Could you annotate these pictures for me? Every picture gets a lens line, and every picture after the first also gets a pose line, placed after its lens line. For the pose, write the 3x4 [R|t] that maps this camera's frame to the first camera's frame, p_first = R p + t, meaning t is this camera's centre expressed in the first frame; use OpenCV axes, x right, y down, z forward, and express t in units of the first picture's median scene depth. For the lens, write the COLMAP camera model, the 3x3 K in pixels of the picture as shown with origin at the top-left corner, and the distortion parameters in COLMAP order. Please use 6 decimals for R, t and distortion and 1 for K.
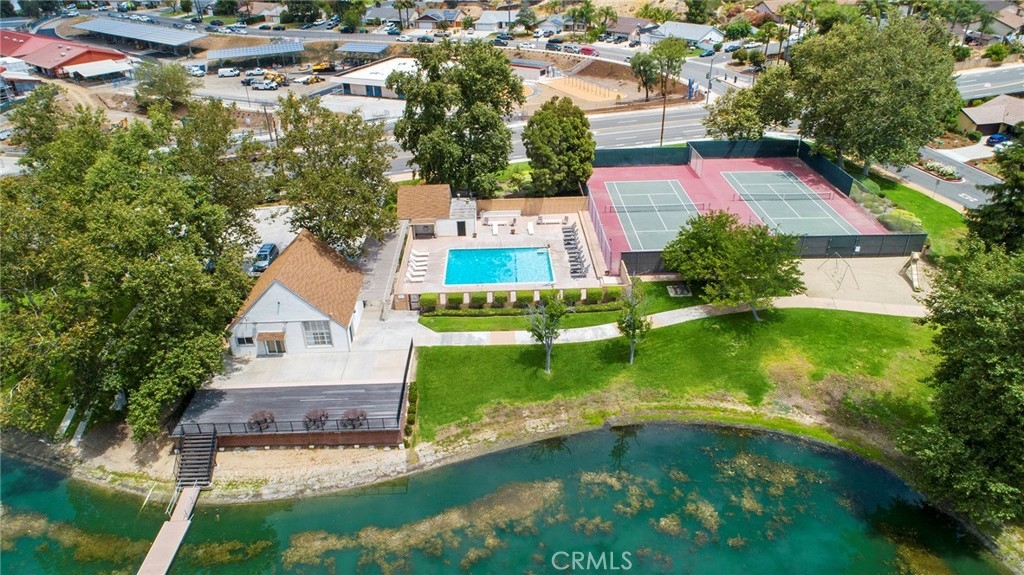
lens RADIAL K [[701.9, 0, 512.0], [0, 701.9, 287.5], [0, 0, 1]] dist [-0.008183, -0.001109]
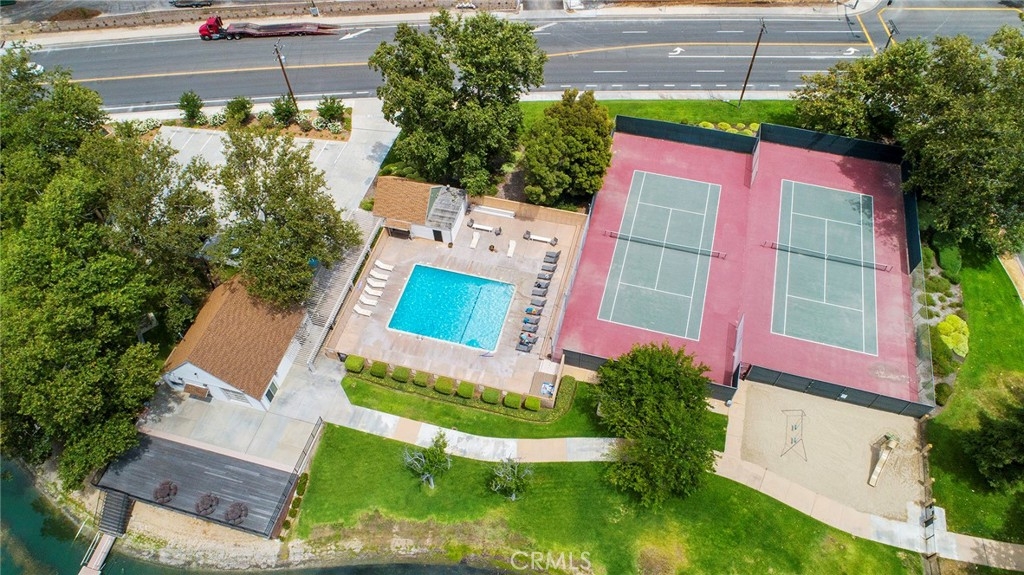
lens RADIAL K [[701.9, 0, 512.0], [0, 701.9, 287.5], [0, 0, 1]] dist [-0.008183, -0.001109]
pose [[0.955546, 0.237581, -0.174605, 0.283684], [-0.135716, 0.880151, 0.454880, -0.647552], [0.261749, -0.410962, 0.873268, 0.251638]]
